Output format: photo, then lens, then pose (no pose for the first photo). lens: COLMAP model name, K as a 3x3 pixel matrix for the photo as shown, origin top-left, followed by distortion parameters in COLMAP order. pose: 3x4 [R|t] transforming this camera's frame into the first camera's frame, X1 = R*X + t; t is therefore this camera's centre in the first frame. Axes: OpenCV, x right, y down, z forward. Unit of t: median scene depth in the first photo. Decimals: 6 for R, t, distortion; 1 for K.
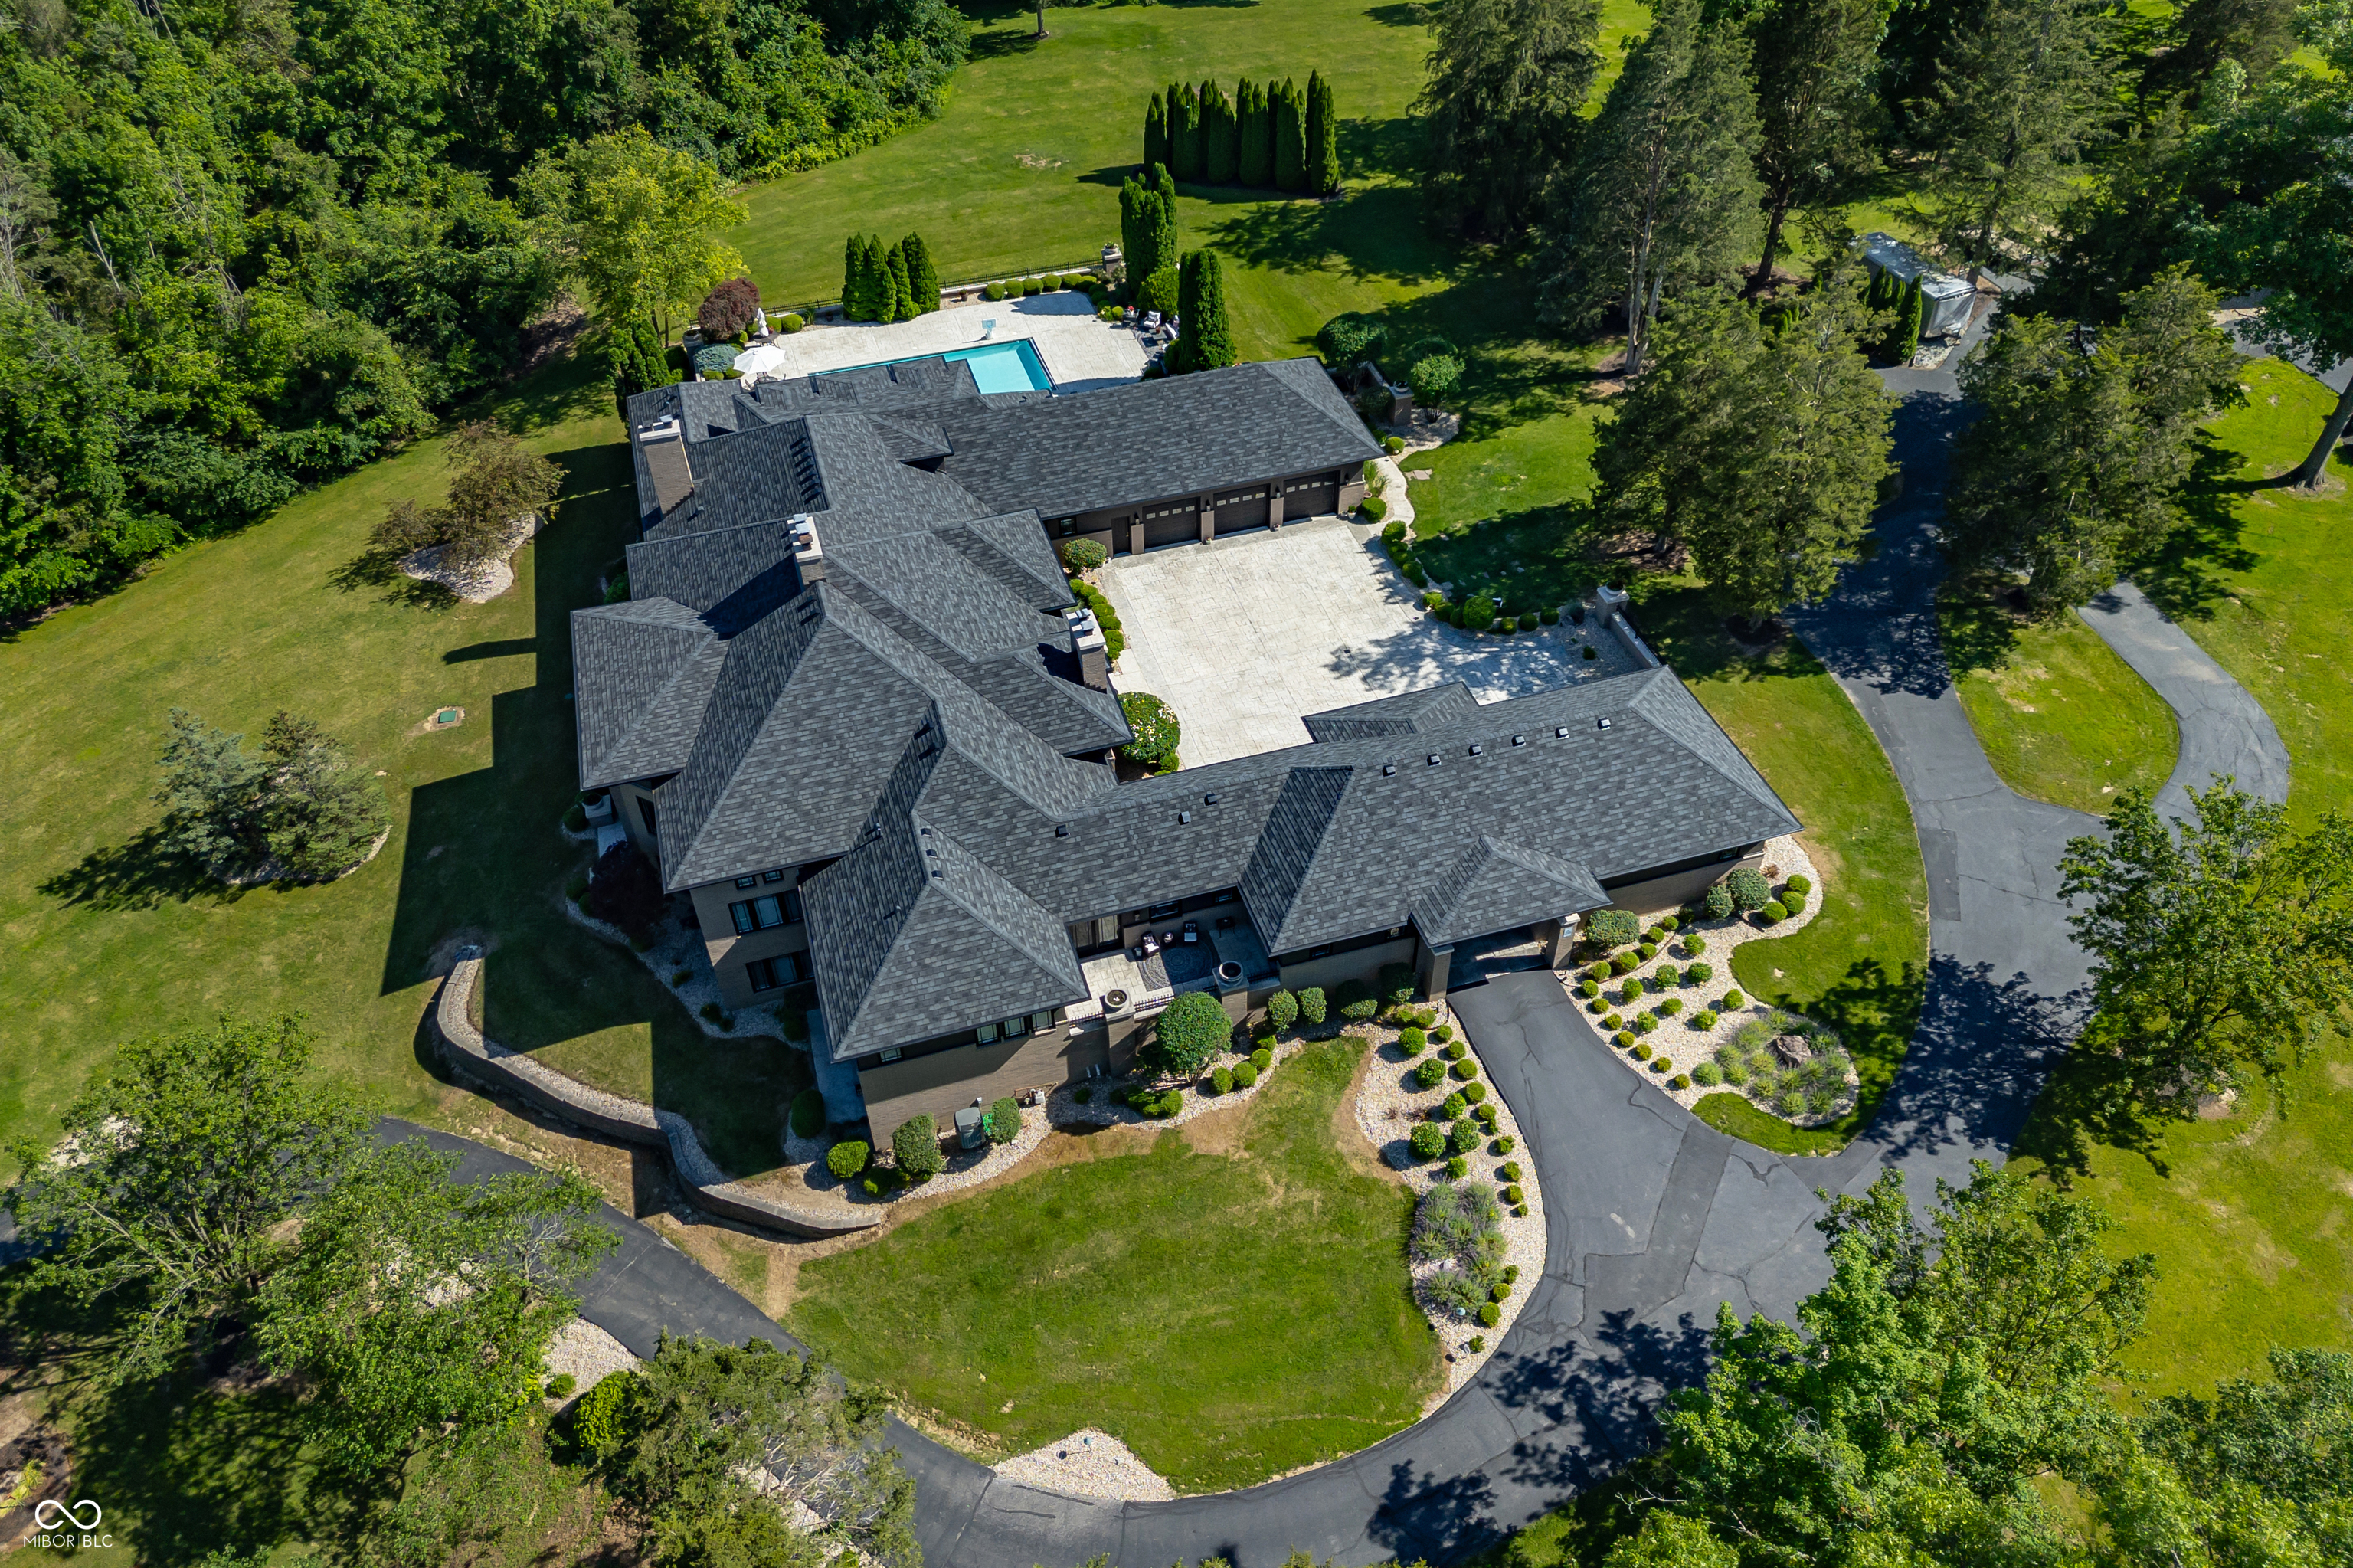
lens RADIAL K [[1674.0, 0, 1175.4], [0, 1674.0, 770.5], [0, 0, 1]] dist [0.059622, -0.047753]
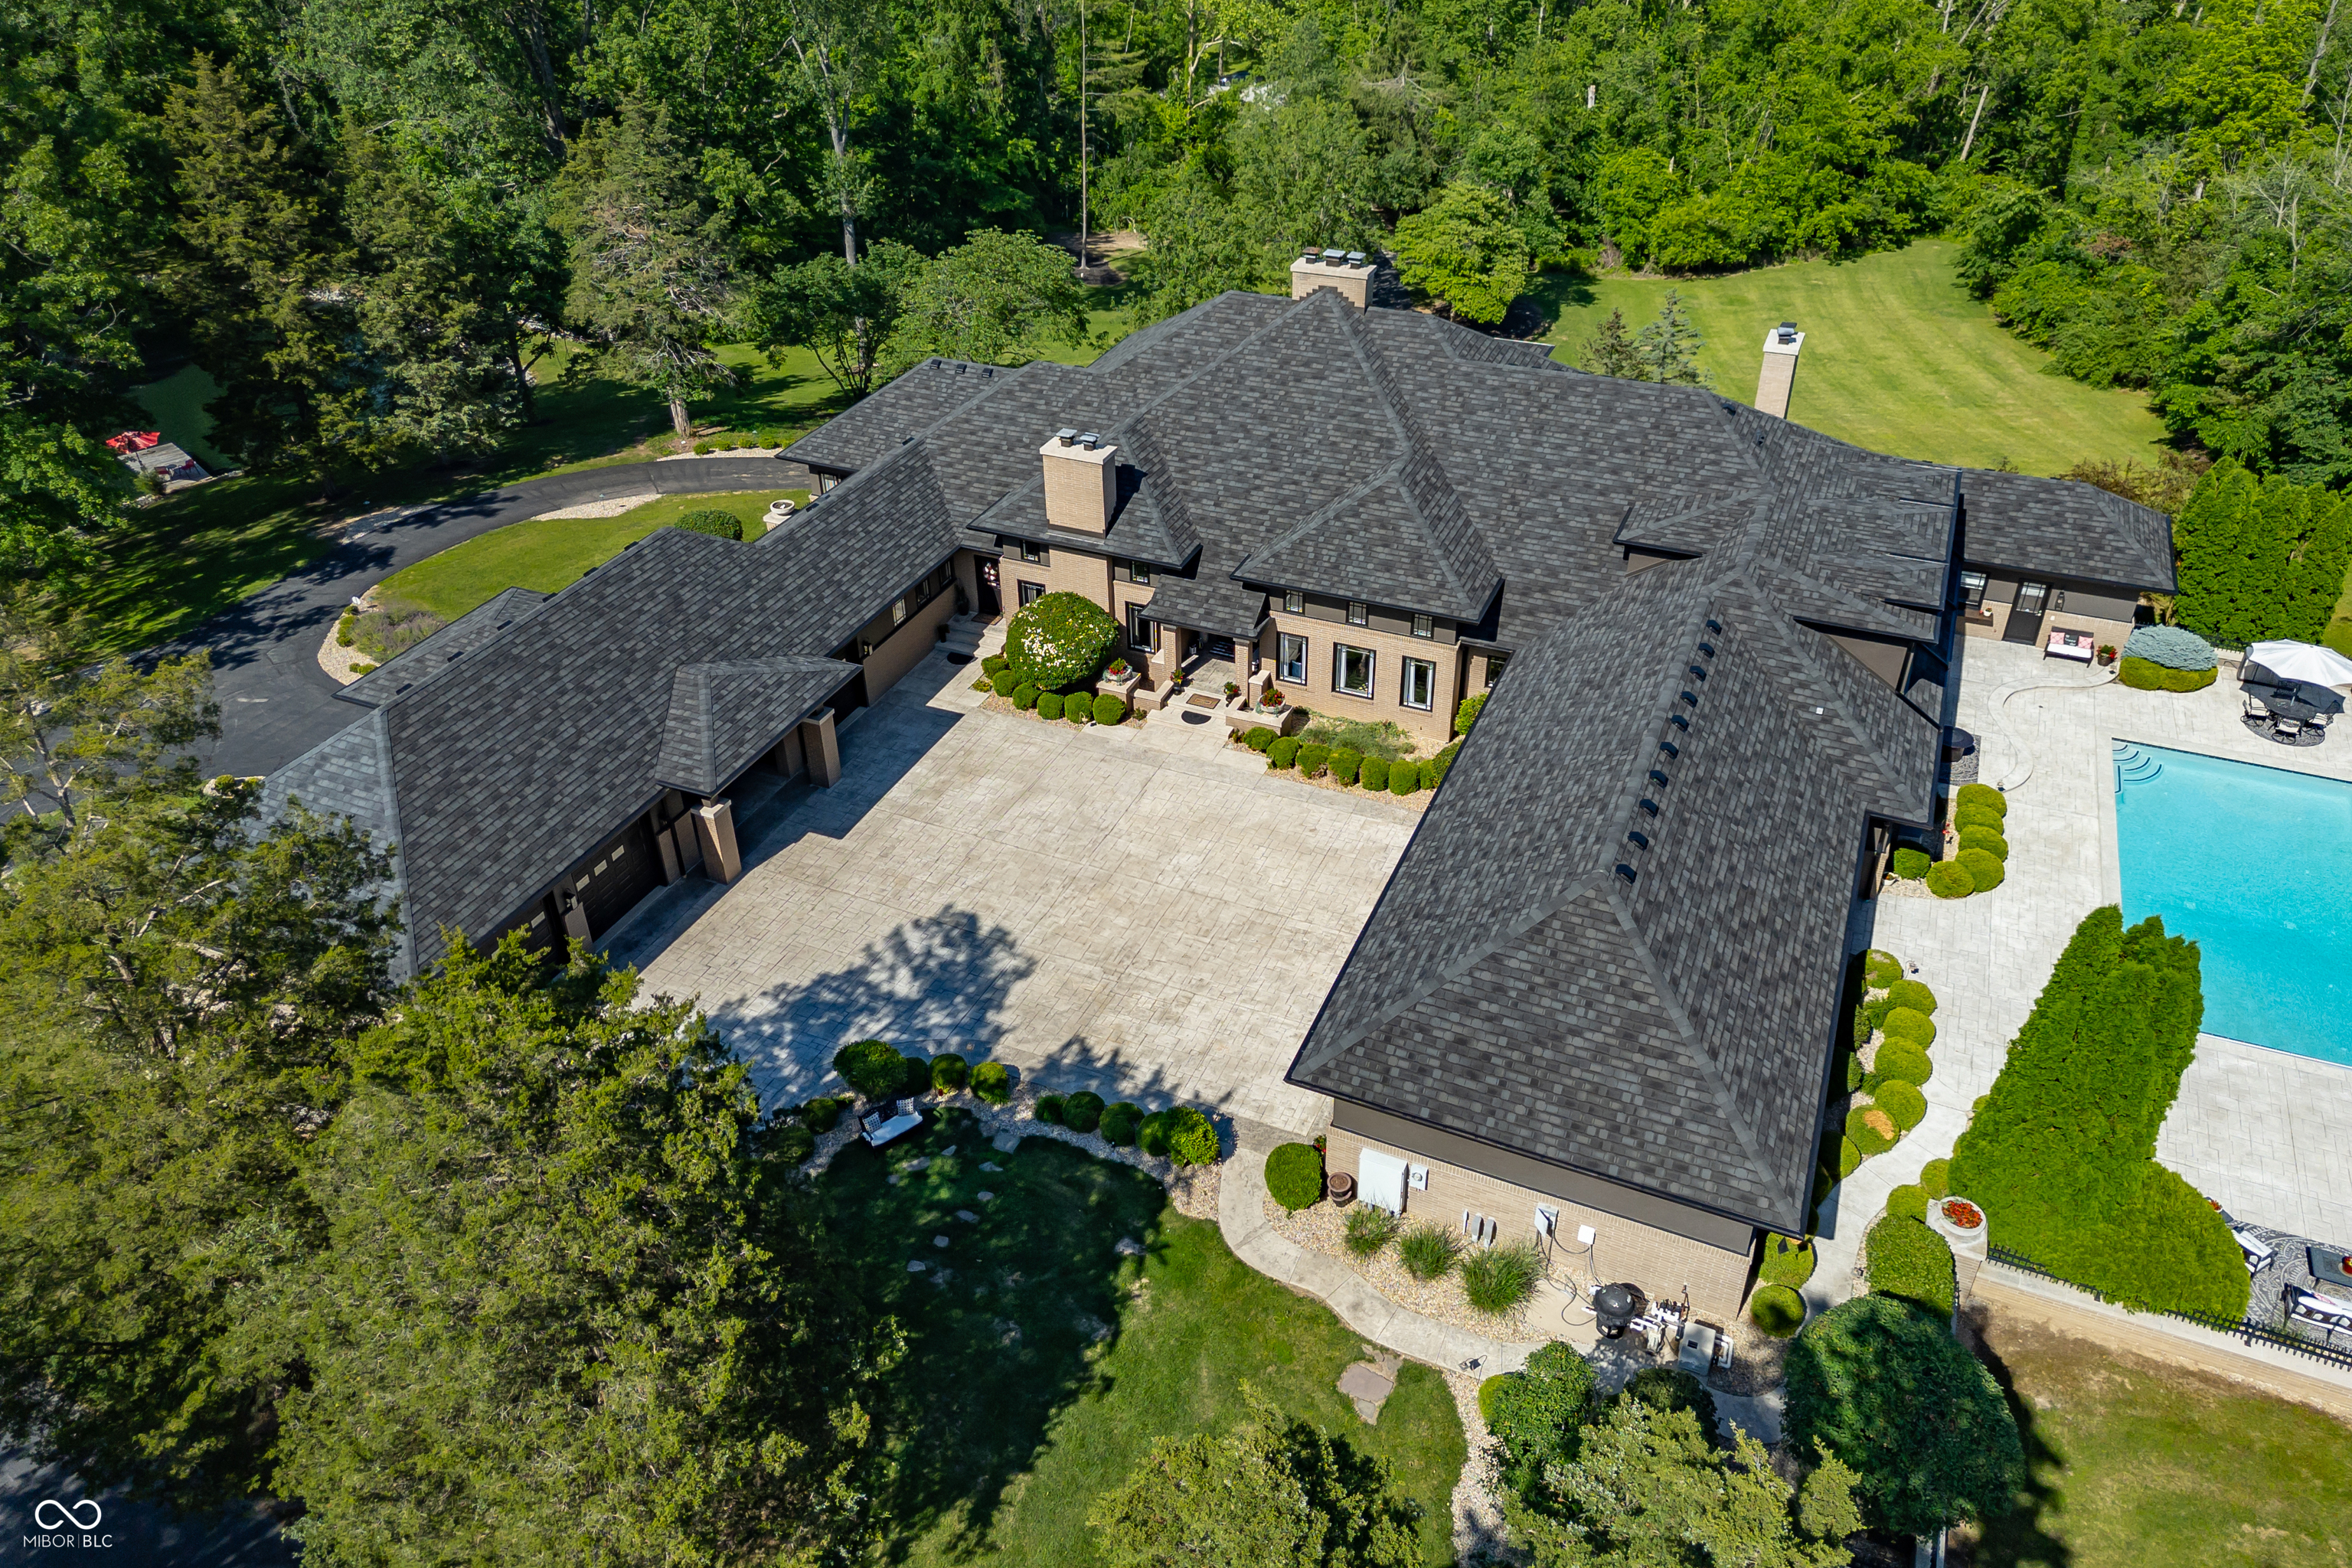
lens RADIAL K [[1673.2, 0, 1166.8], [0, 1673.2, 698.6], [0, 0, 1]] dist [0.059622, -0.047753]
pose [[-0.655741, 0.424170, -0.624566, 0.469946], [-0.491549, 0.388040, 0.779619, -0.686701], [0.573047, 0.818233, -0.045954, 1.181483]]
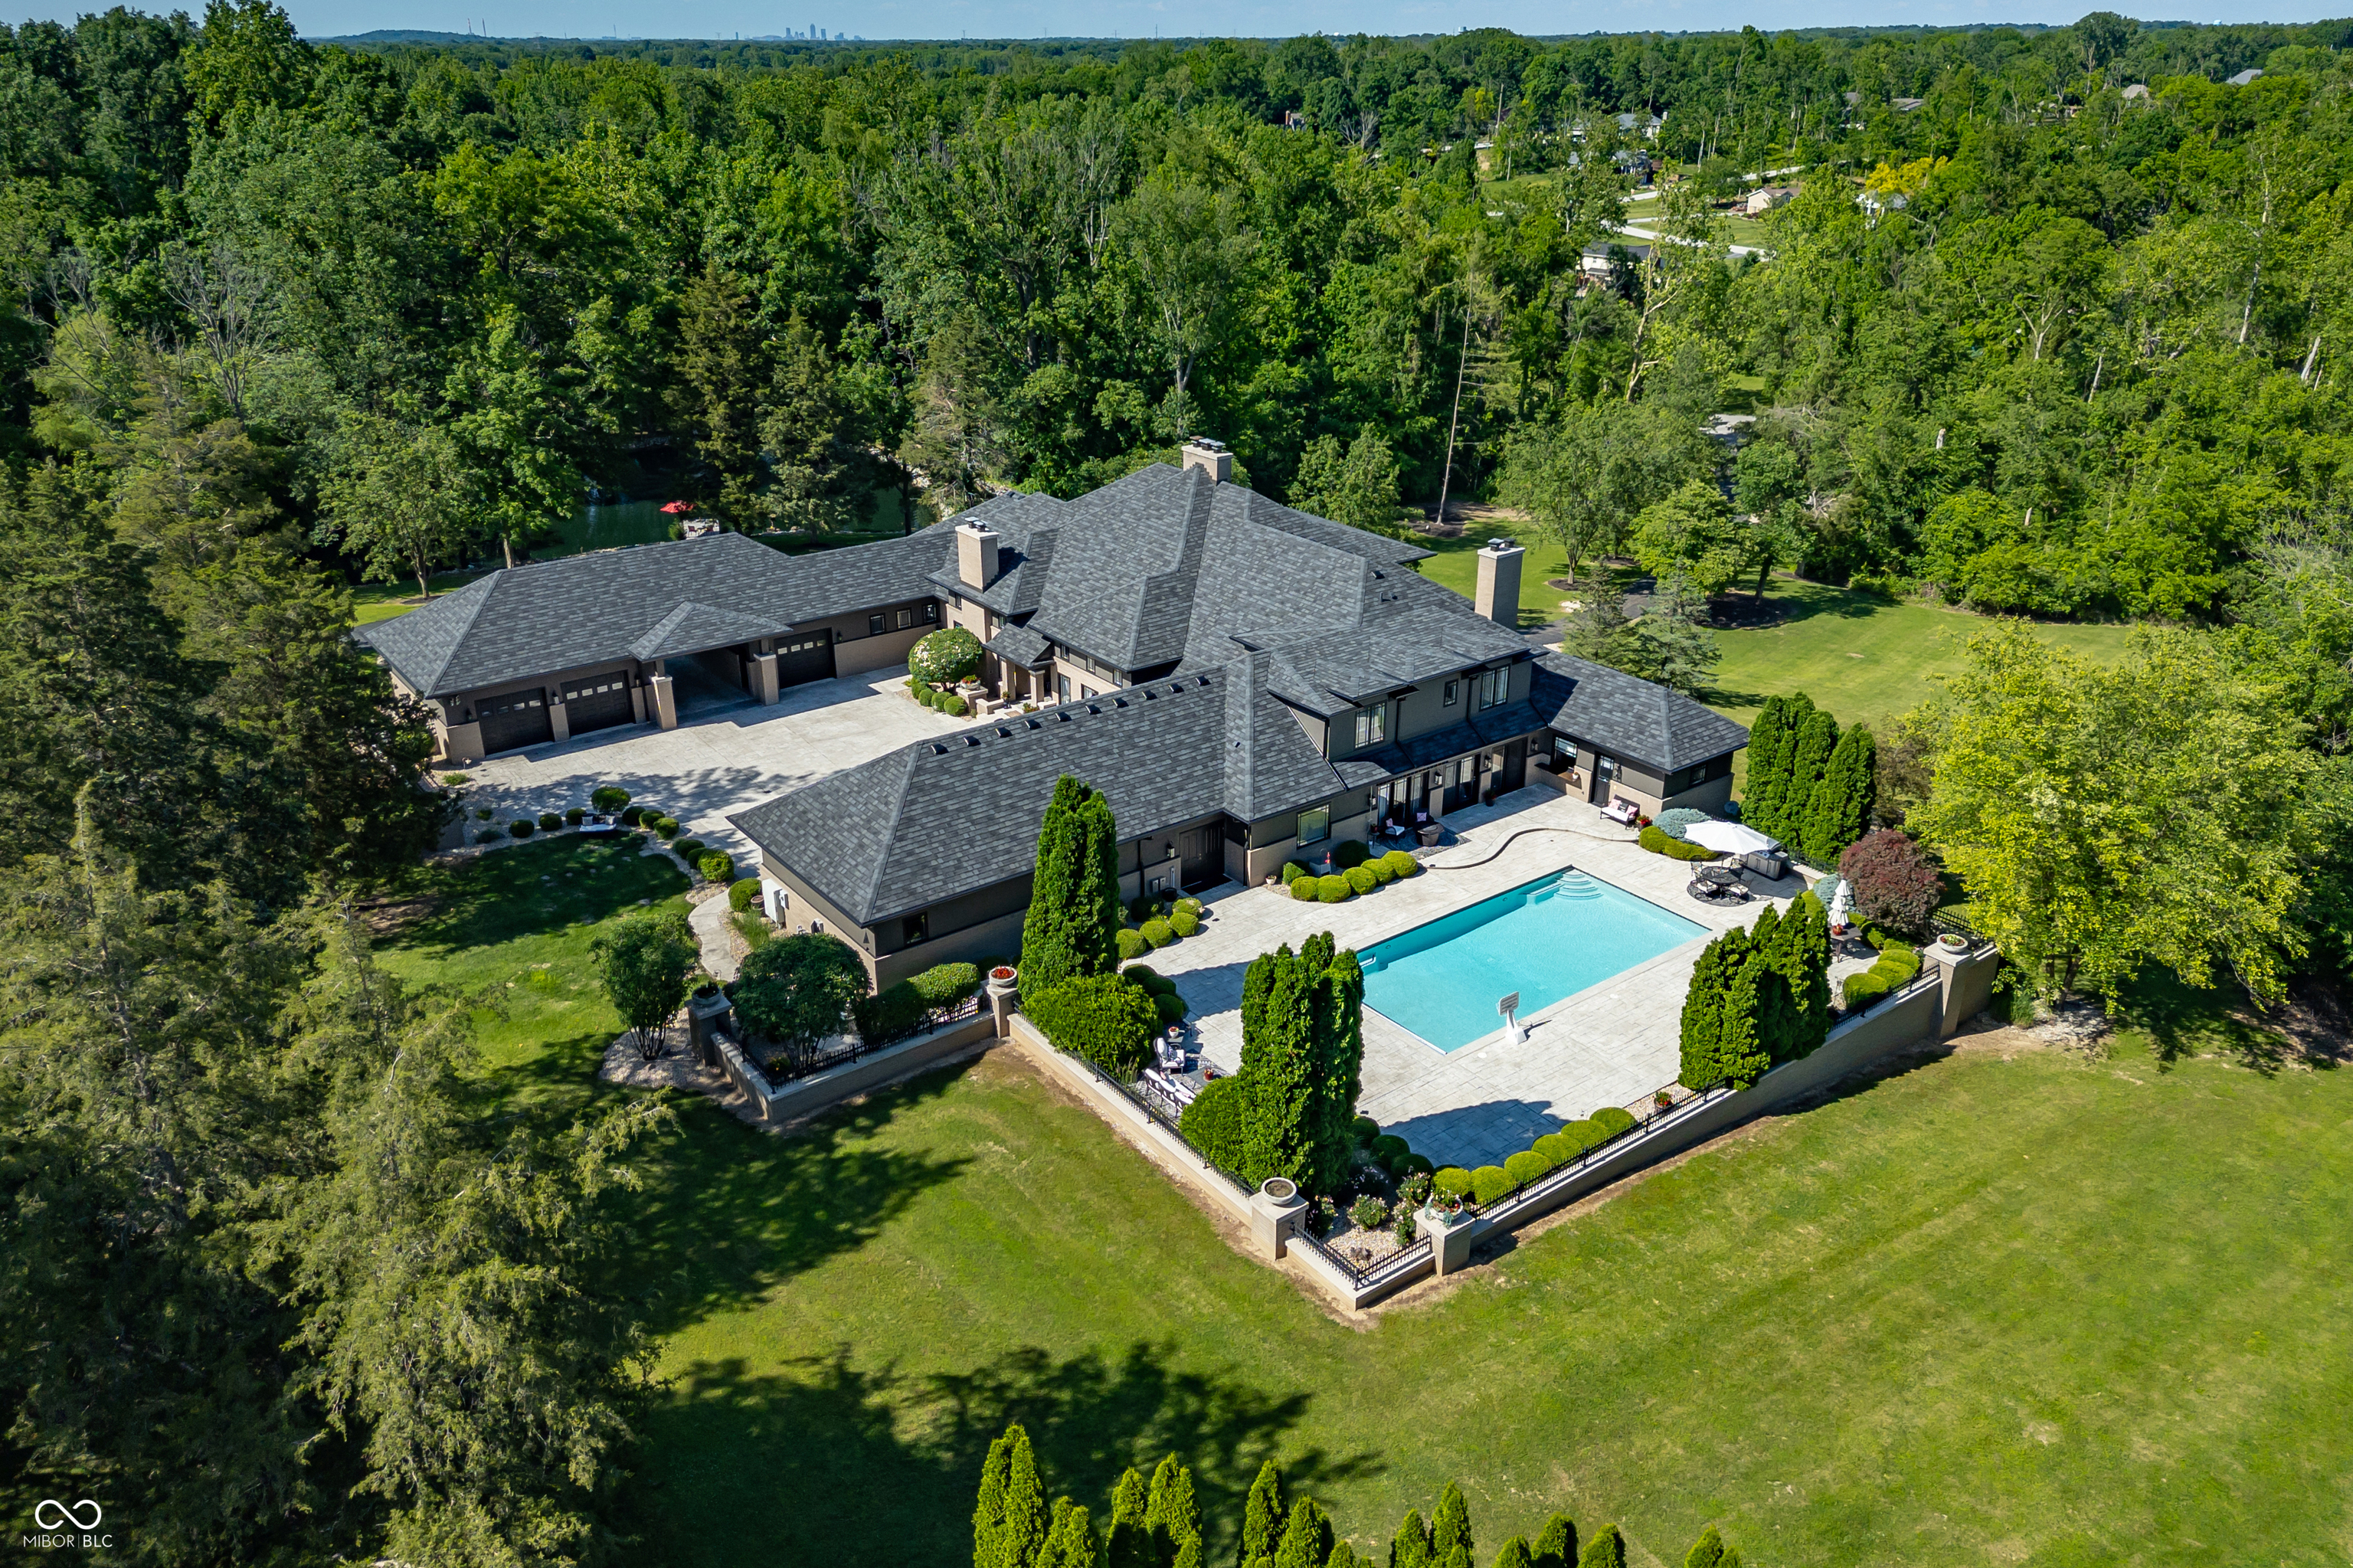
lens RADIAL K [[1674.0, 0, 1163.0], [0, 1674.0, 797.7], [0, 0, 1]] dist [0.059622, -0.047753]
pose [[-0.940790, 0.156949, -0.300467, 0.211751], [-0.217045, 0.401968, 0.889558, -1.109786], [0.260393, 0.902102, -0.344103, 1.644332]]
